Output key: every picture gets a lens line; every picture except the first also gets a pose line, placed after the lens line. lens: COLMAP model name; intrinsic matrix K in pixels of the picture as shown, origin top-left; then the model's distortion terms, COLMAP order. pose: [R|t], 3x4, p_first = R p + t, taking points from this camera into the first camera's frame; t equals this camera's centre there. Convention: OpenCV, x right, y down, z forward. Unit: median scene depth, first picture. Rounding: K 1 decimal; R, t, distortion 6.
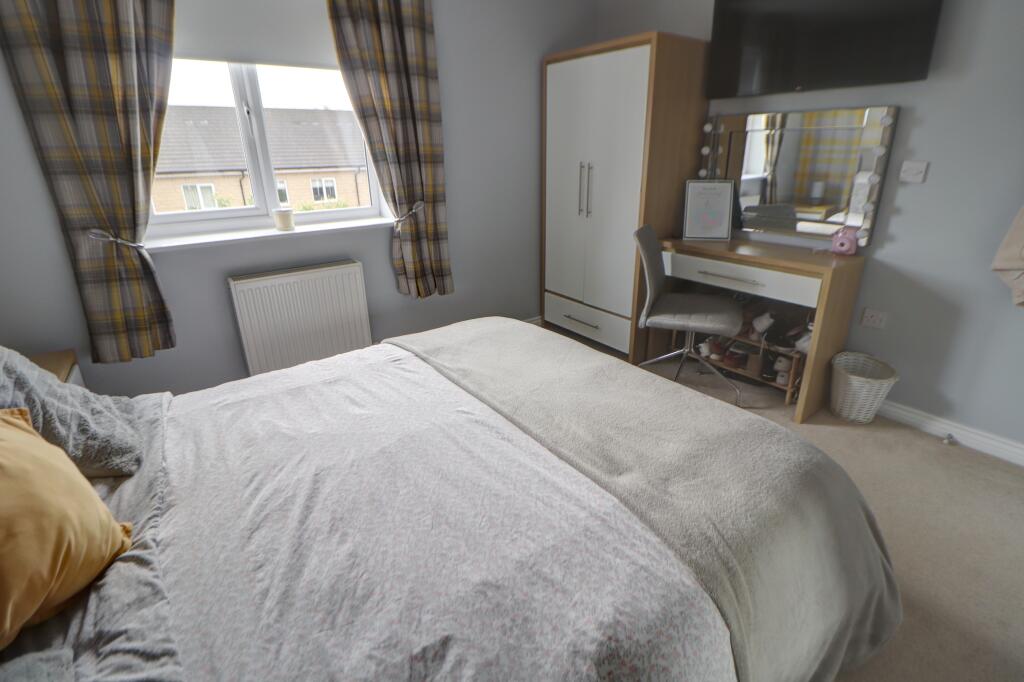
lens RADIAL K [[473.8, 0, 521.8], [0, 473.8, 318.3], [0, 0, 1]] dist [0.001124, -0.013035]
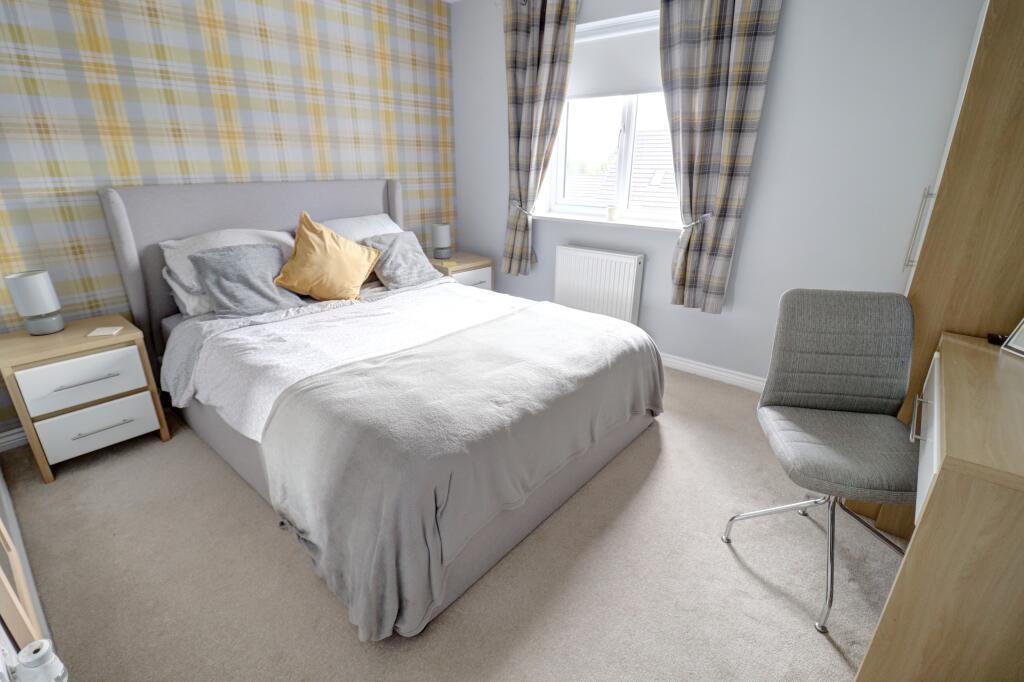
lens RADIAL K [[481.8, 0, 496.1], [0, 481.8, 342.5], [0, 0, 1]] dist [0.000257, -0.013900]
pose [[0.185587, 0.355517, -0.916060, 0.920115], [-0.332746, 0.899915, 0.281839, -0.175400], [0.924574, 0.252510, 0.285309, 0.470801]]
